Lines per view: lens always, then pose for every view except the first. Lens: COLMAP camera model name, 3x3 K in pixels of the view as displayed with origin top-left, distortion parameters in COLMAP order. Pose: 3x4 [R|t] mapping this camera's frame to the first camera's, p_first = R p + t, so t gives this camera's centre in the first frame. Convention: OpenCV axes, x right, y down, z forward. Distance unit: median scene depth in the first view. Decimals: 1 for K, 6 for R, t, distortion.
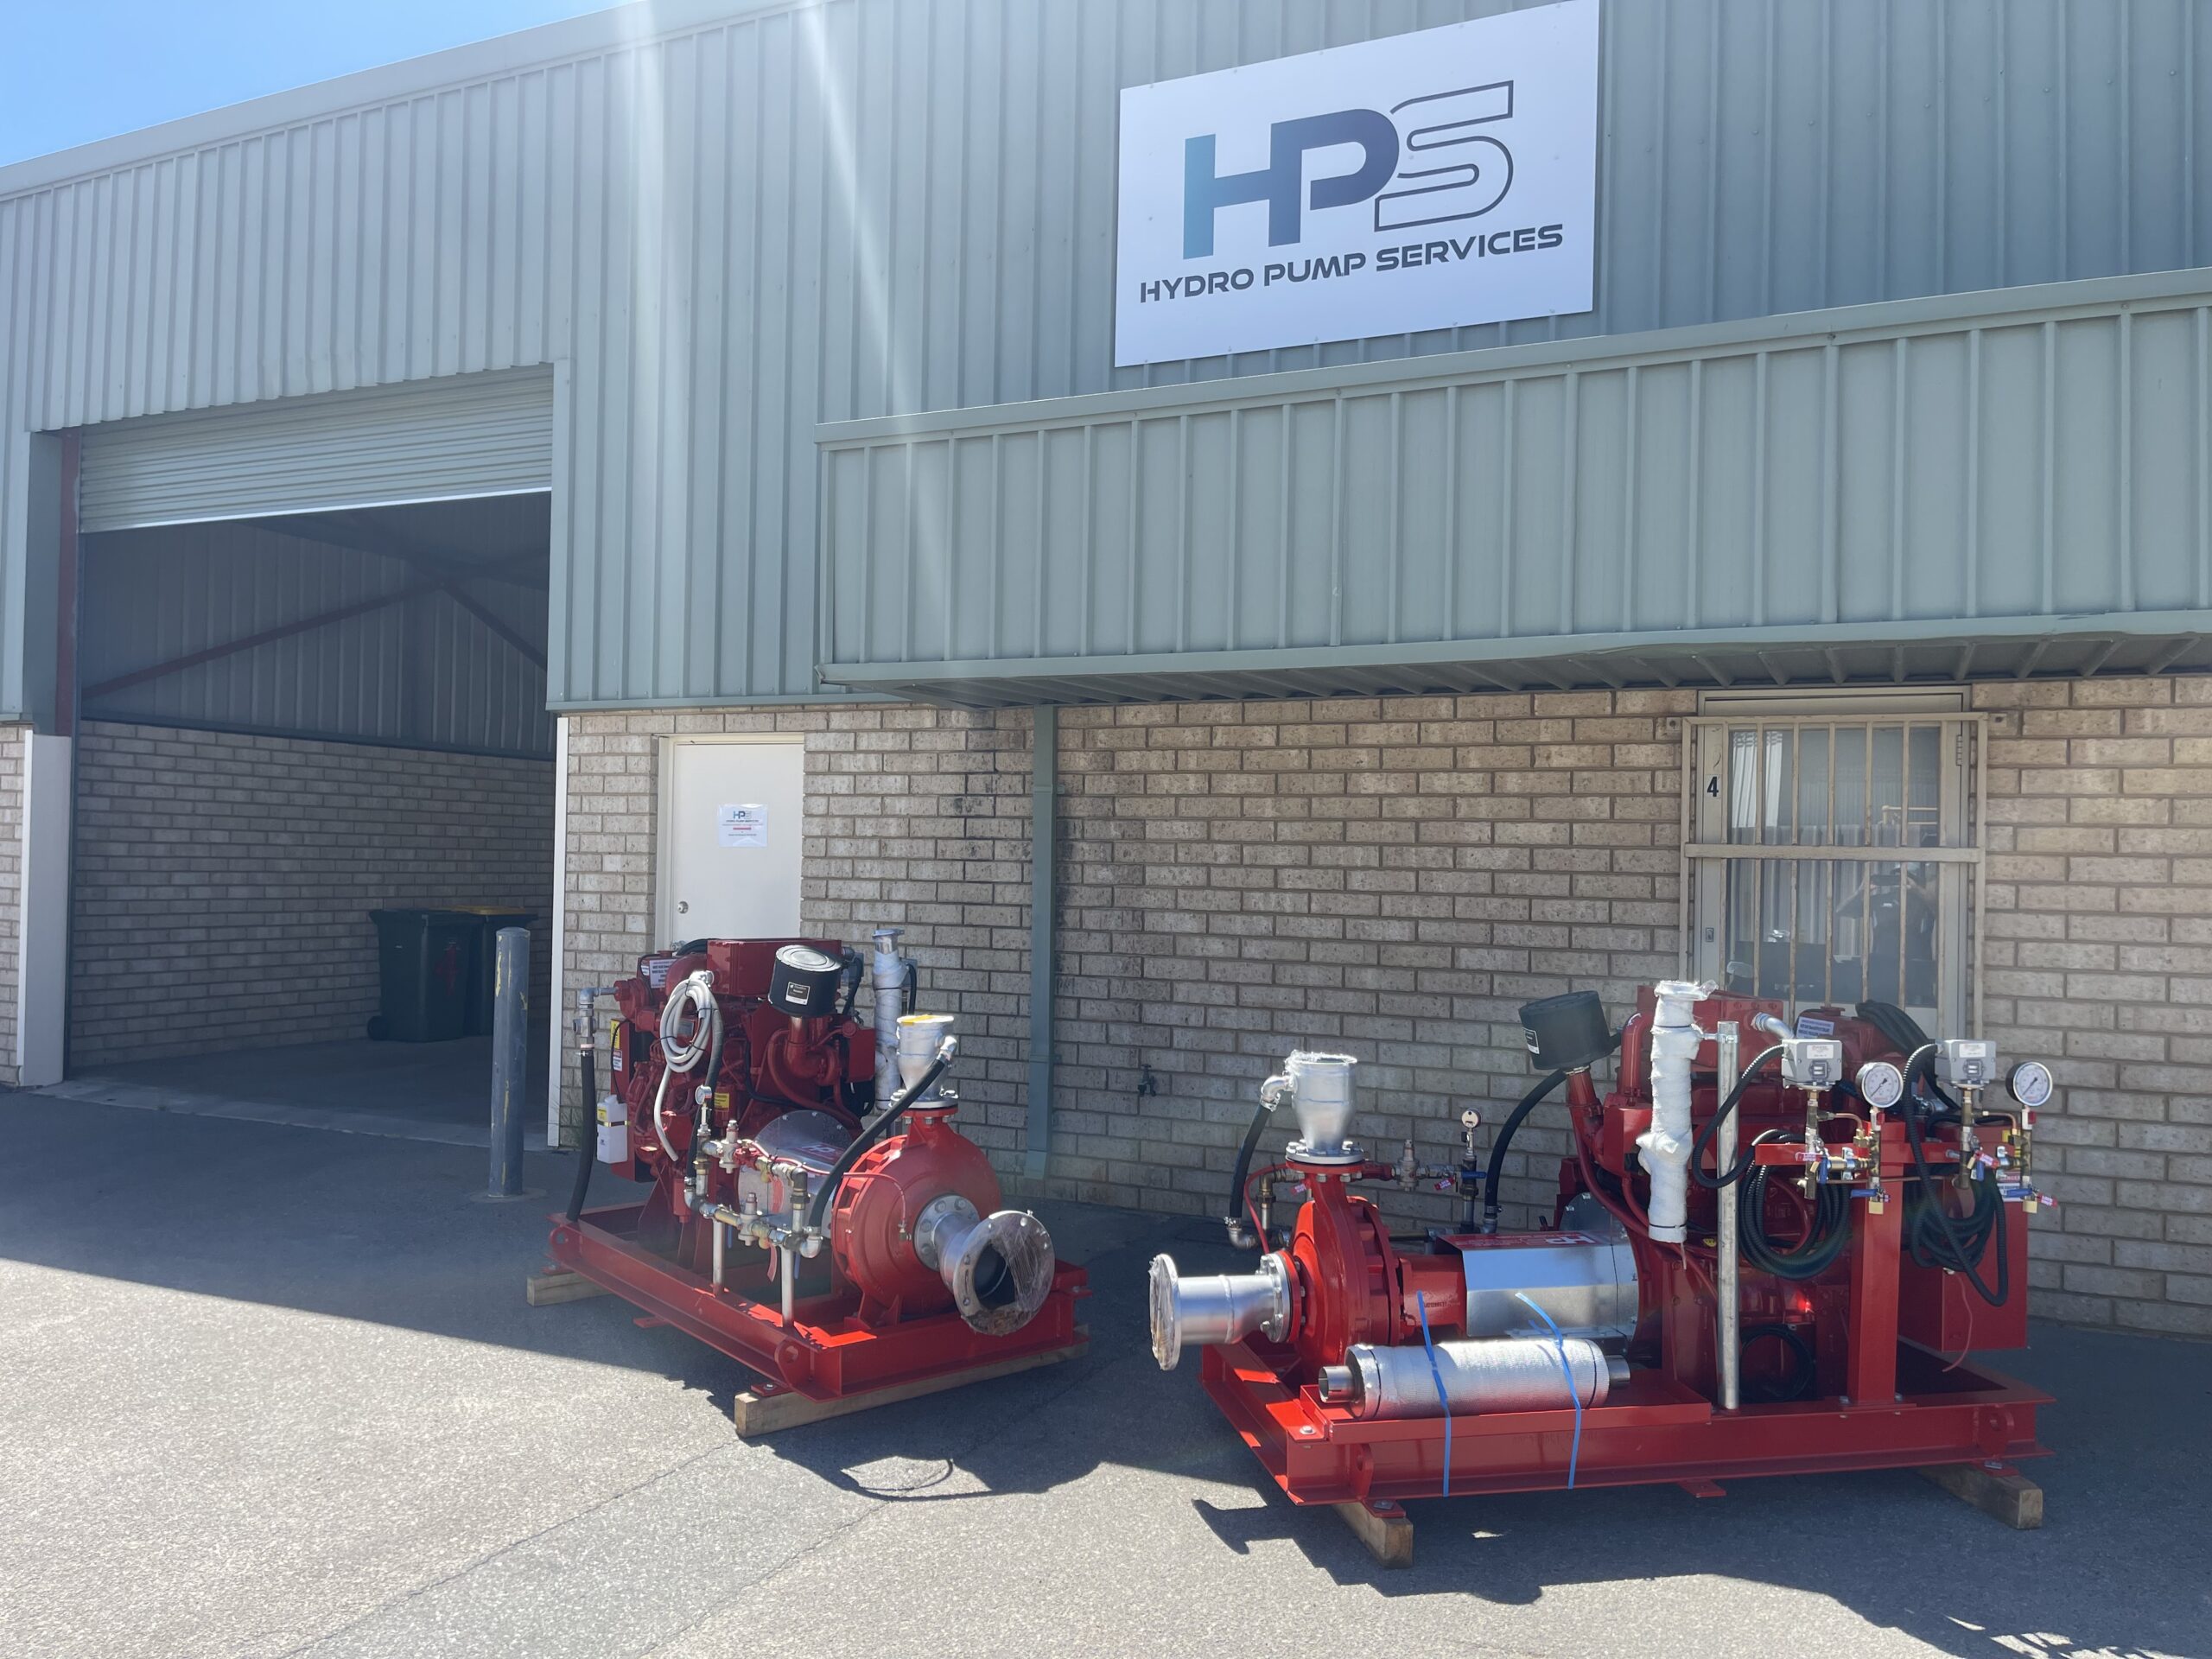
lens RADIAL K [[1659.1, 0, 1100.2], [0, 1659.1, 836.0], [0, 0, 1]] dist [0.124955, -0.257340]
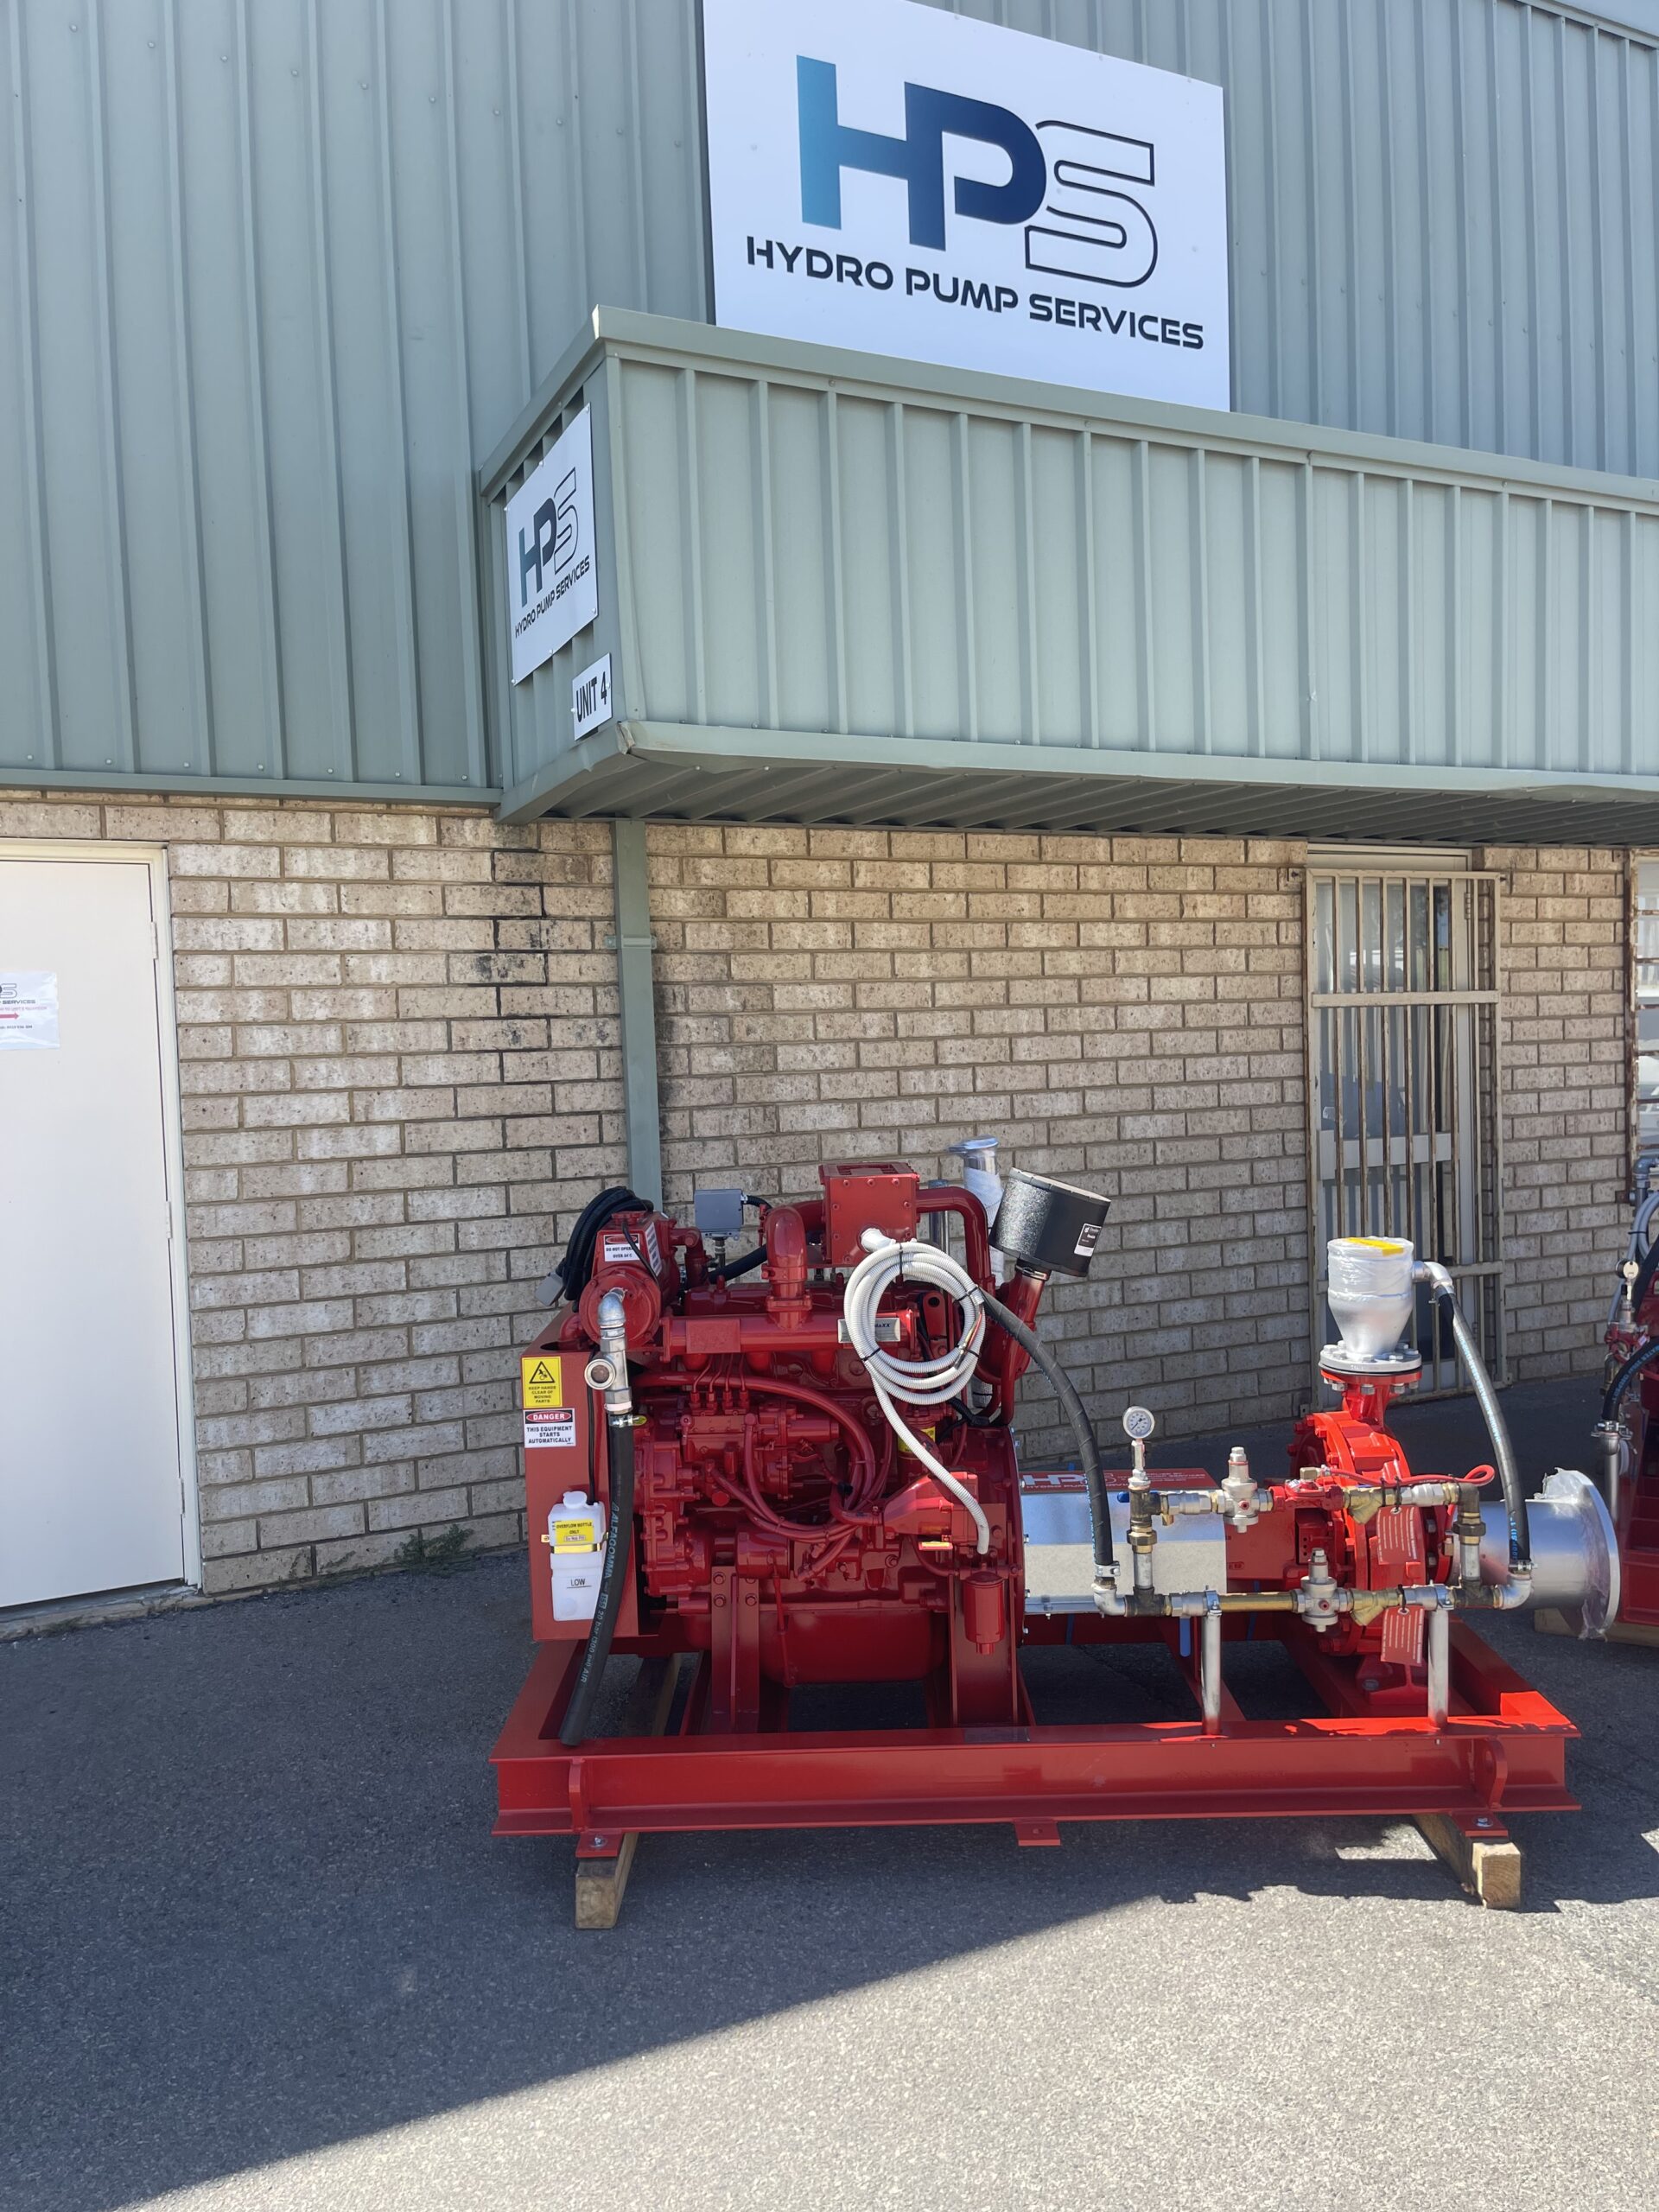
lens RADIAL K [[1666.4, 0, 838.3], [0, 1666.4, 1122.9], [0, 0, 1]] dist [0.089238, -0.121927]
pose [[0.630575, -0.074962, 0.772500, -0.562537], [0.035102, 0.997061, 0.068100, 0.002691], [-0.775334, -0.015826, 0.631353, 0.523587]]
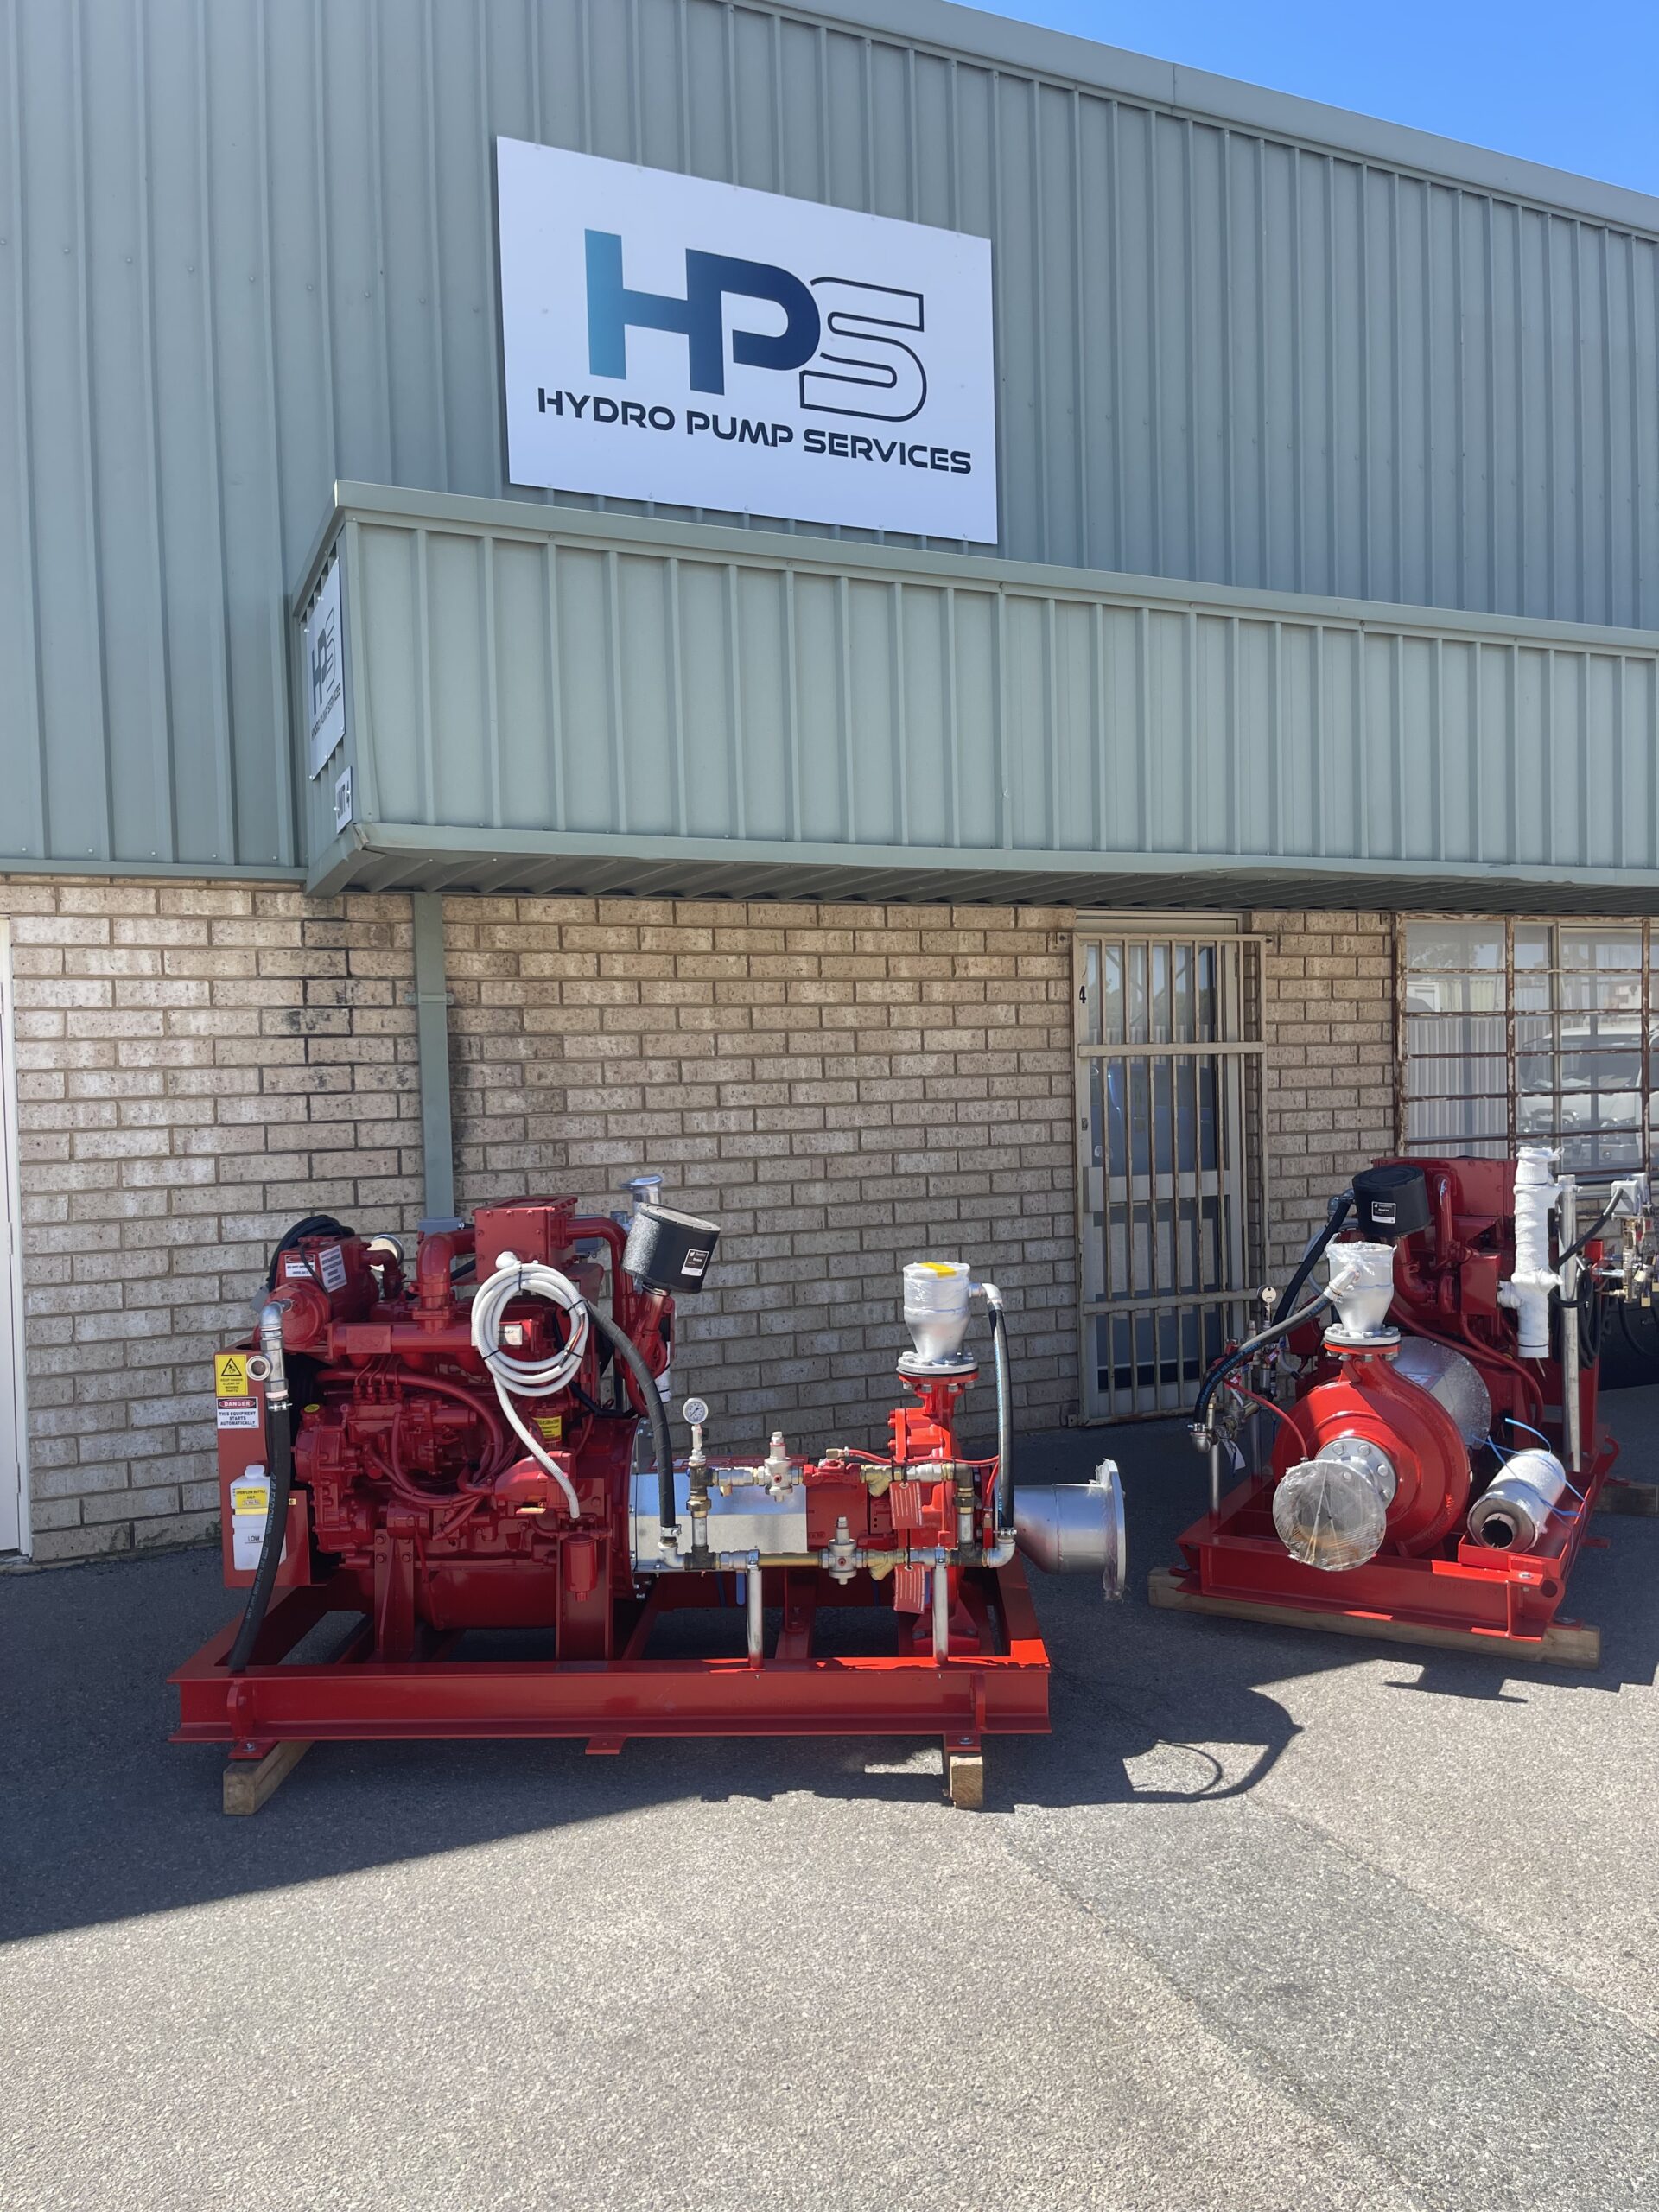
lens RADIAL K [[1659.1, 0, 832.0], [0, 1659.1, 1120.9], [0, 0, 1]] dist [0.124955, -0.257340]
pose [[0.653001, -0.057818, 0.755147, -0.552138], [0.027772, 0.998239, 0.052415, -0.007128], [-0.756847, -0.013255, 0.653457, 0.353214]]
